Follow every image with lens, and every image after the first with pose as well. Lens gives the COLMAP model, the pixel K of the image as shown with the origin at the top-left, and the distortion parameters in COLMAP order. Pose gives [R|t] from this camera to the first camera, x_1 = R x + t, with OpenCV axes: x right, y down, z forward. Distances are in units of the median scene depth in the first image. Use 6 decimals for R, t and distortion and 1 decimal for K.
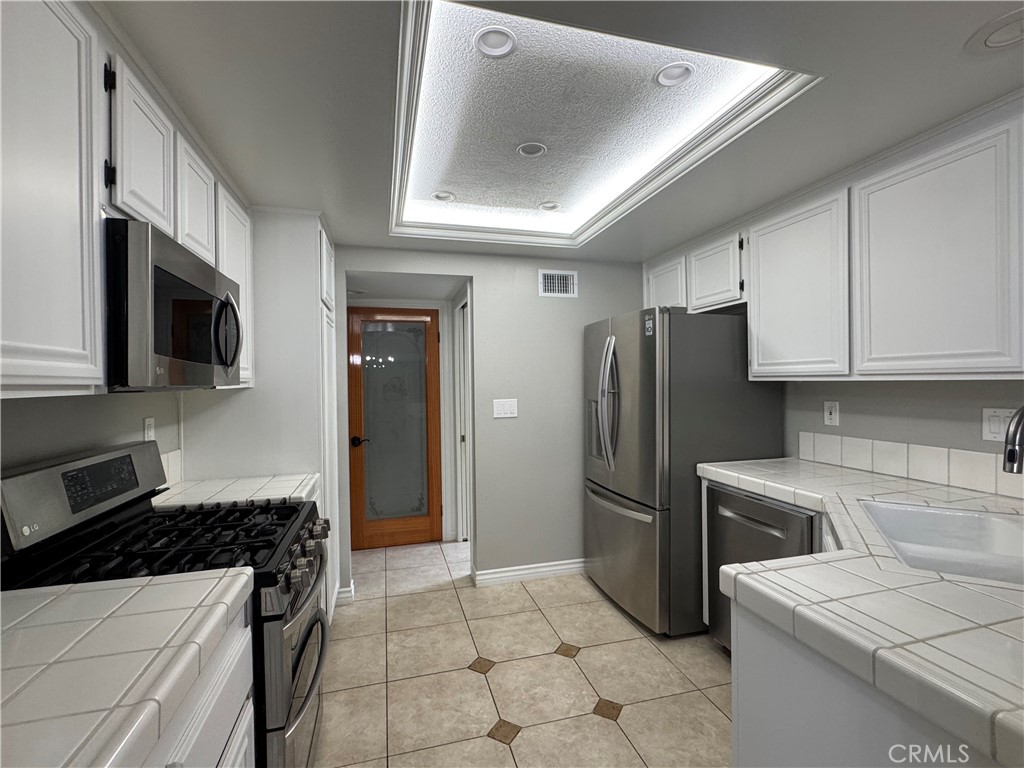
lens RADIAL K [[471.4, 0, 512.0], [0, 471.4, 384.0], [0, 0, 1]] dist [0.000317, 0.000043]
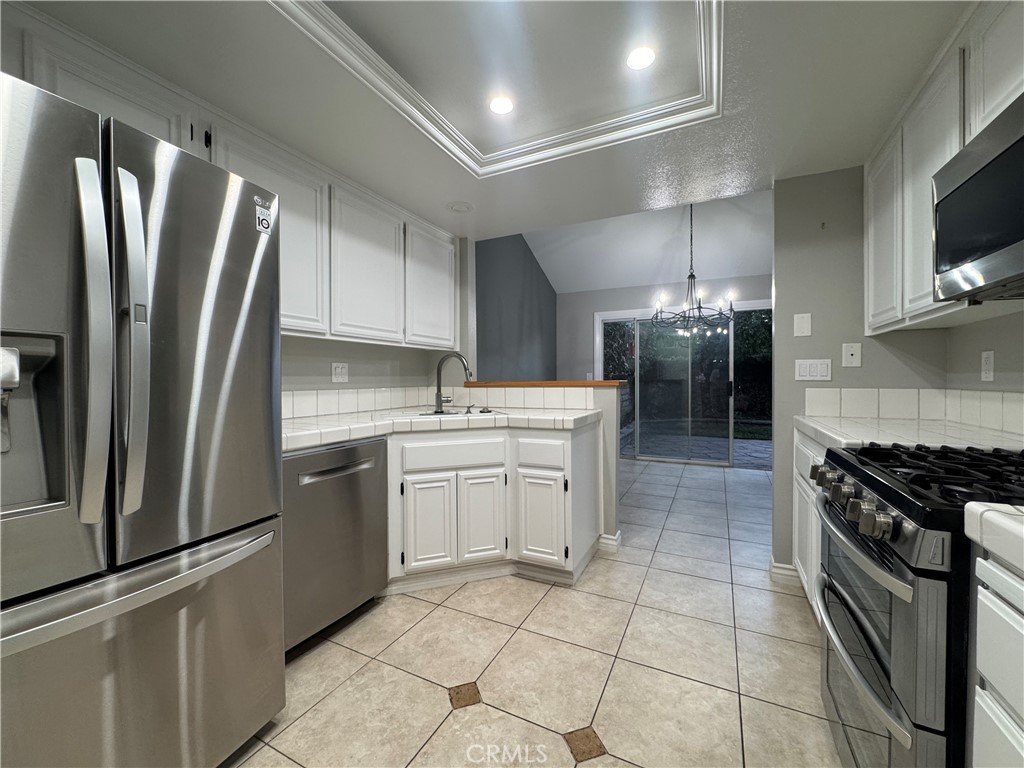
lens RADIAL K [[410.1, 0, 512.2], [0, 410.1, 383.3], [0, 0, 1]] dist [0.000051, -0.000075]
pose [[-0.747821, 0.010049, 0.663824, -0.391160], [0.014840, 0.999889, 0.001582, 0.122750], [-0.663734, 0.011034, -0.747887, 1.589264]]
